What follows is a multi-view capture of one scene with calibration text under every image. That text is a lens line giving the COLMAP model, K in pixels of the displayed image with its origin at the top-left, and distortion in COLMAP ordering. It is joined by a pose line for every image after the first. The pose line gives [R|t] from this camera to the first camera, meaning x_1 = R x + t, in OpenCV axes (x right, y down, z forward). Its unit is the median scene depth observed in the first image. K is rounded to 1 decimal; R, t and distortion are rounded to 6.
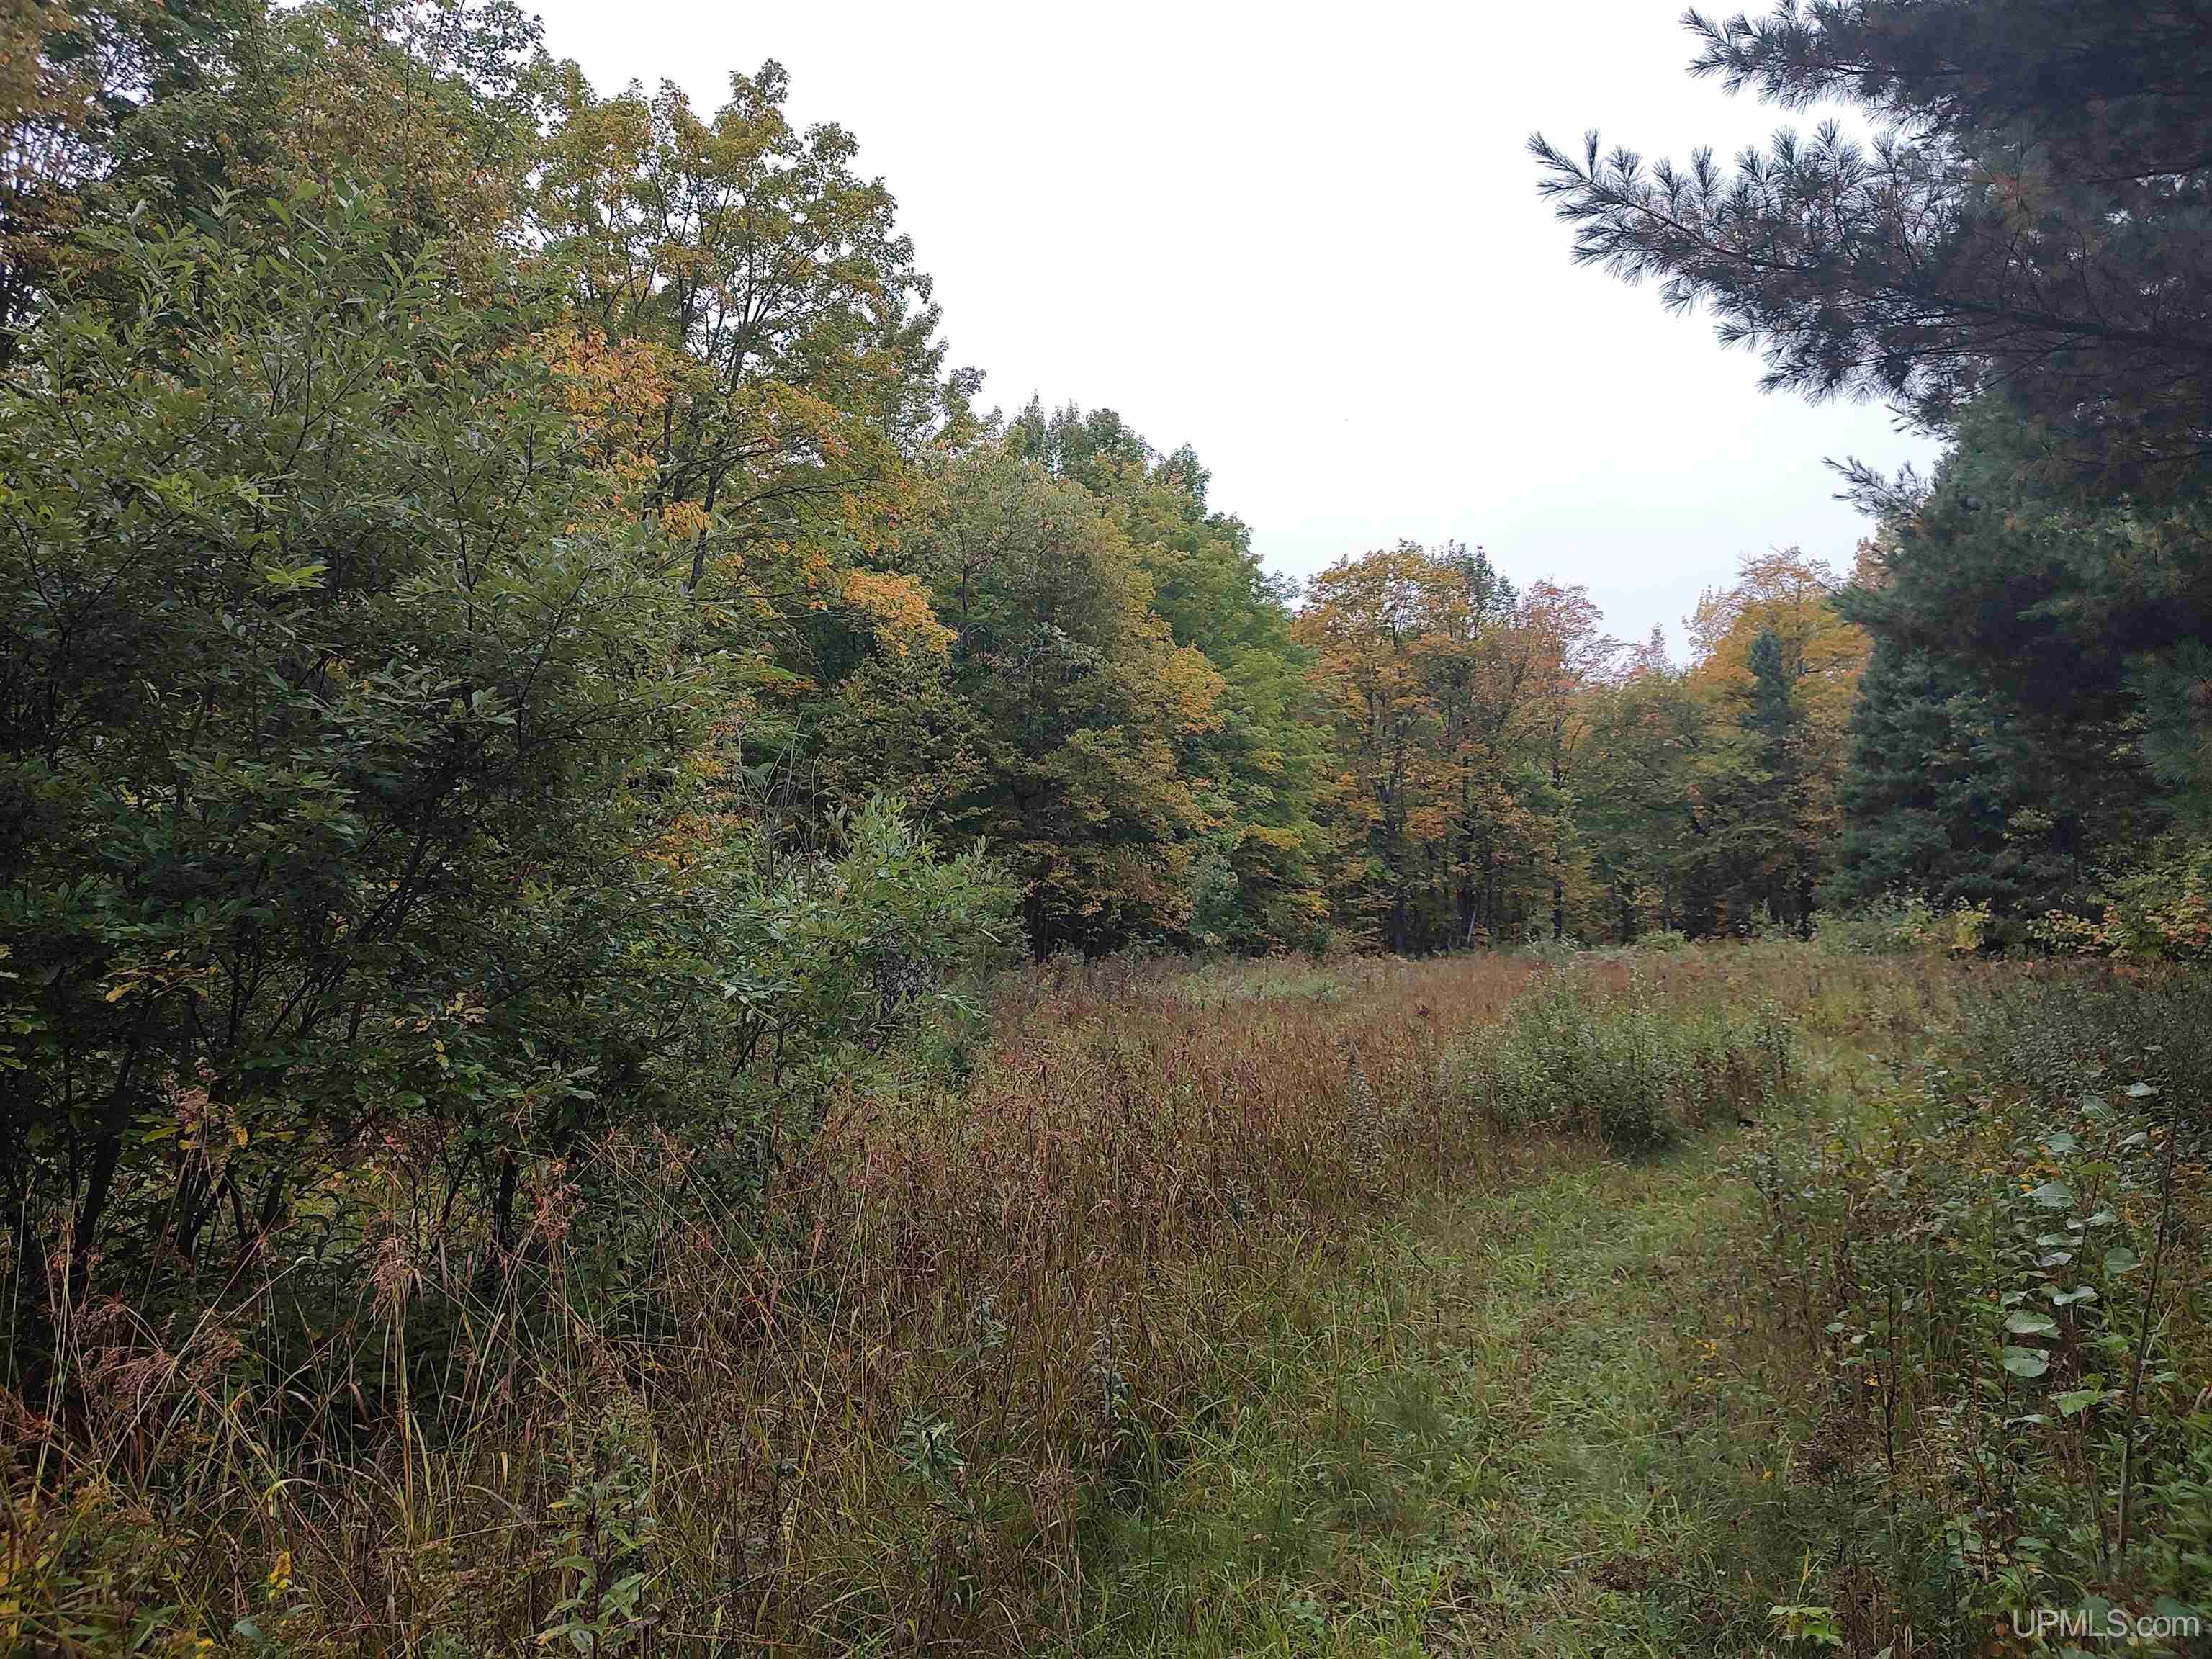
lens RADIAL K [[1518.6, 0, 1107.8], [0, 1518.6, 840.6], [0, 0, 1]] dist [-0.003537, -0.025309]
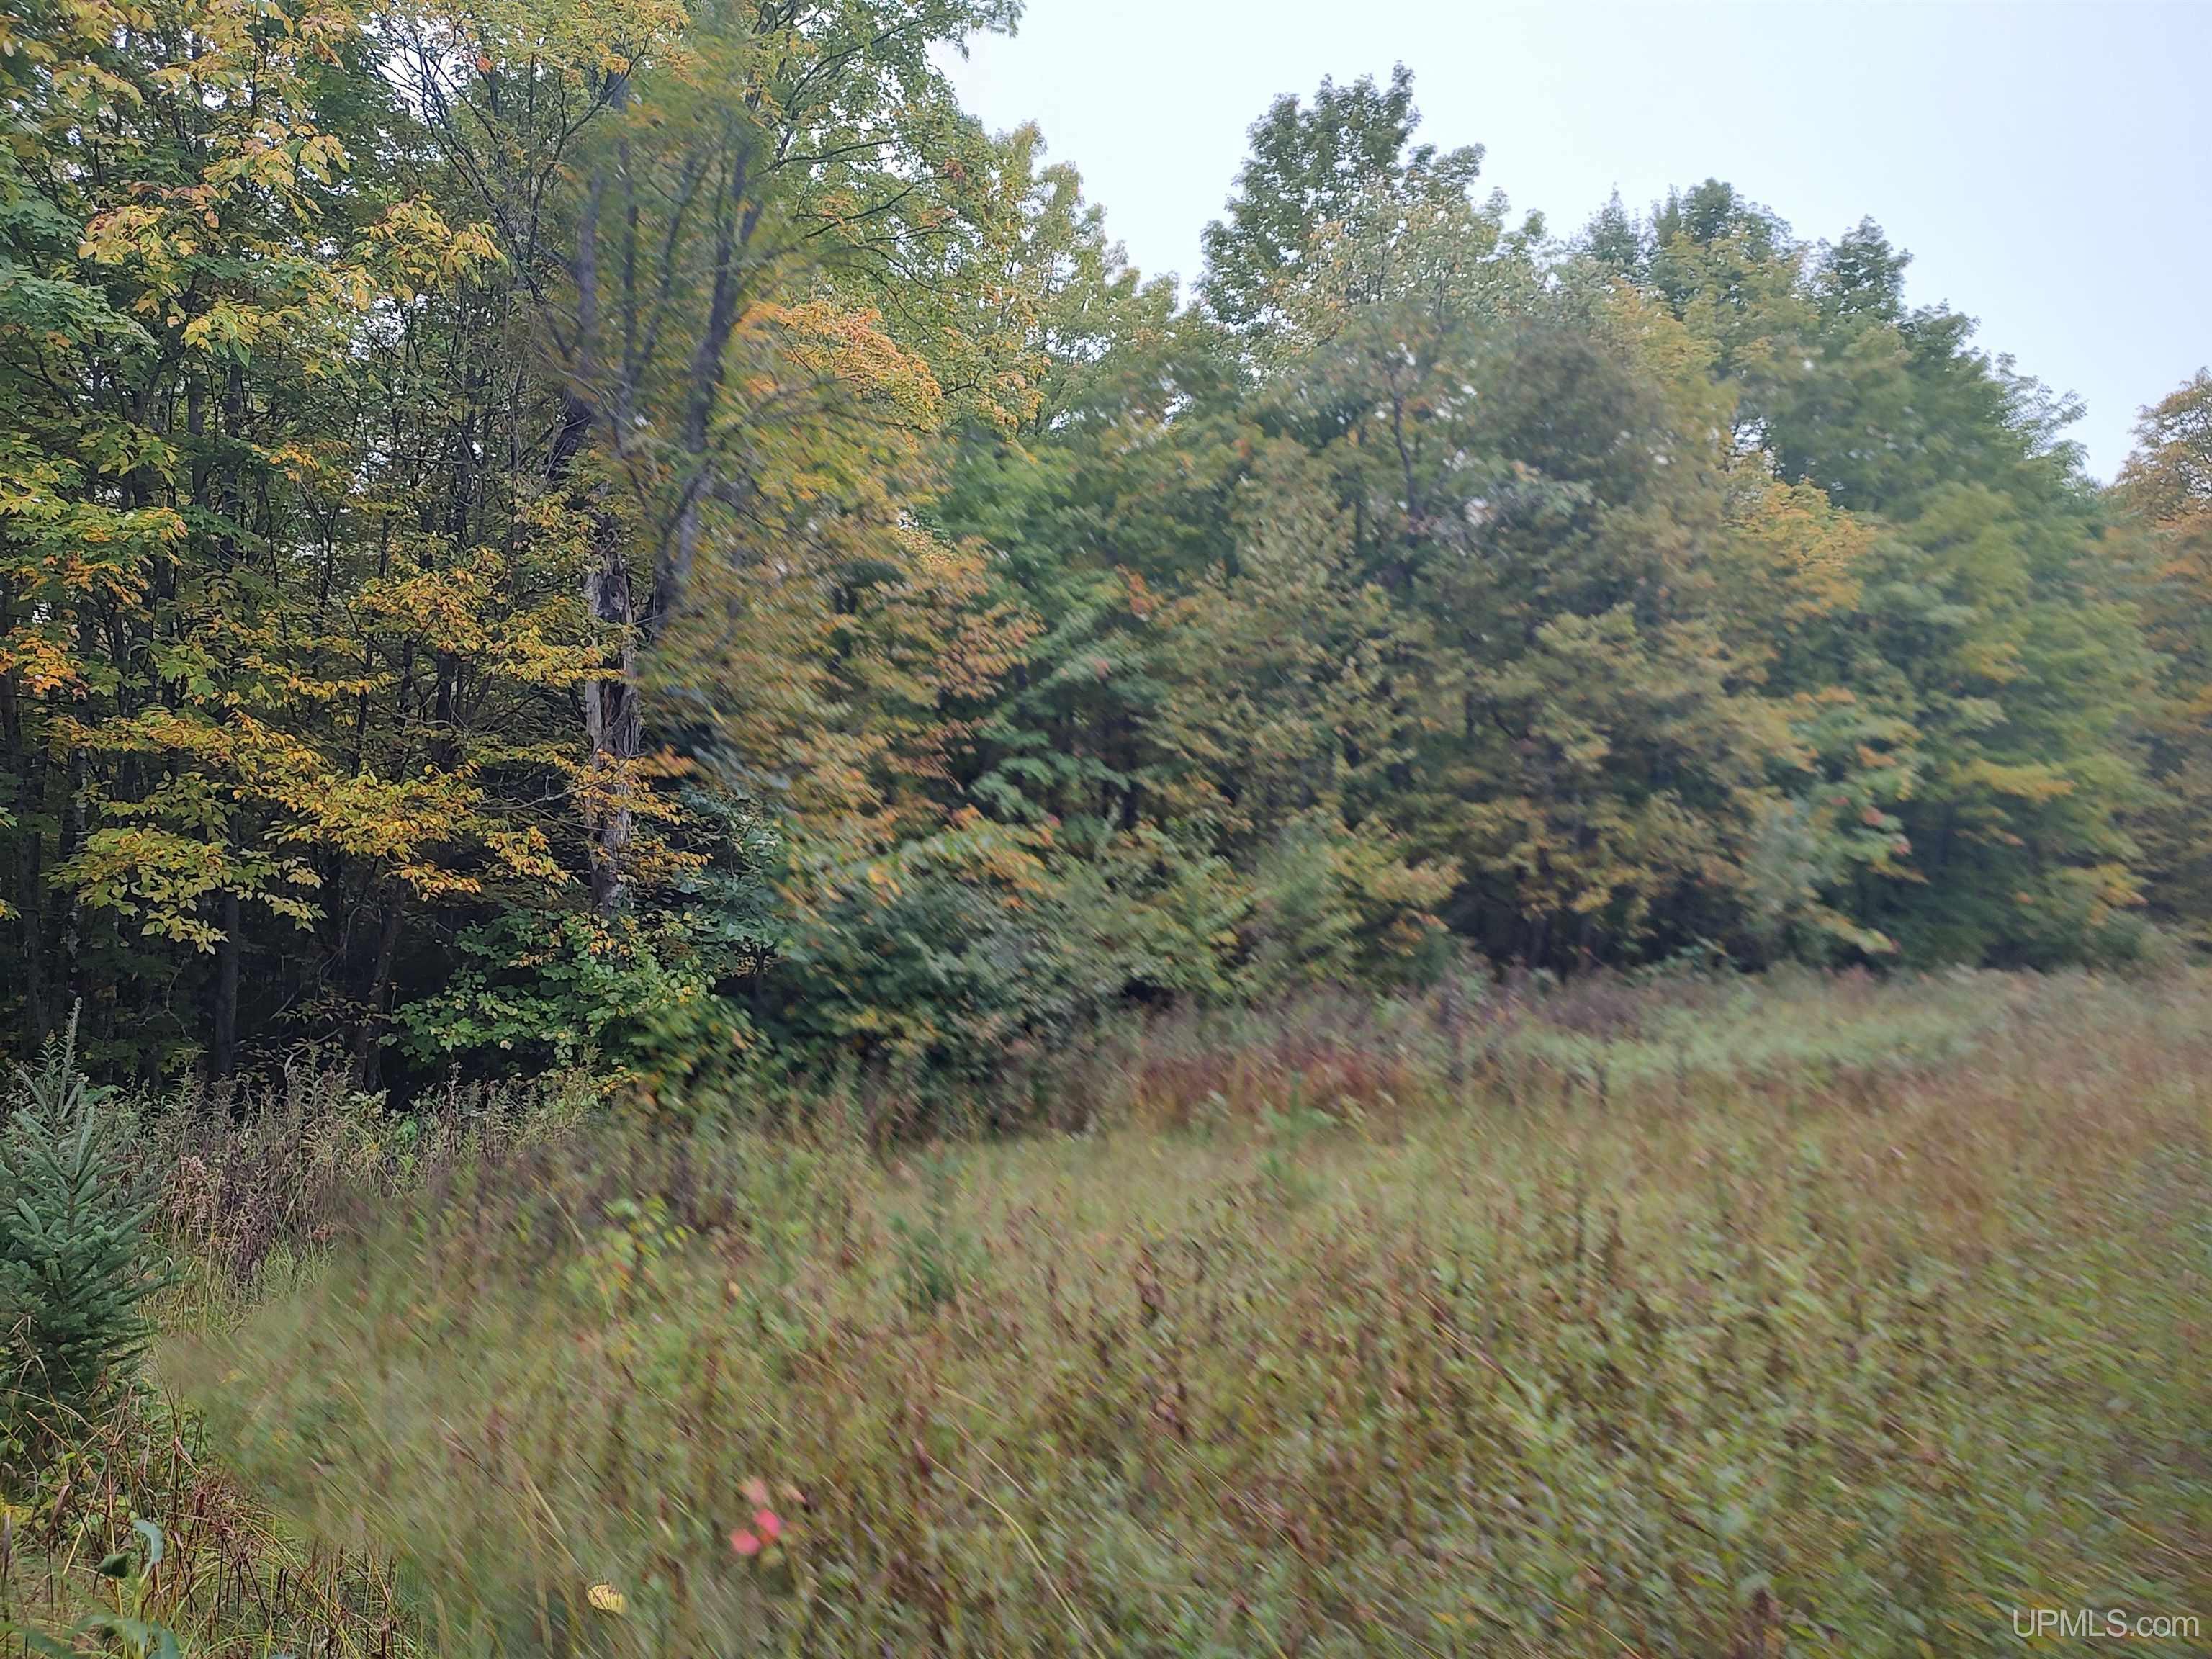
lens RADIAL K [[1518.6, 0, 1107.2], [0, 1518.6, 814.0], [0, 0, 1]] dist [-0.003537, -0.025309]
pose [[0.861009, -0.042198, -0.506837, 0.112018], [0.035385, 0.999107, -0.023071, 0.013851], [0.507358, 0.001930, 0.861733, 0.292090]]
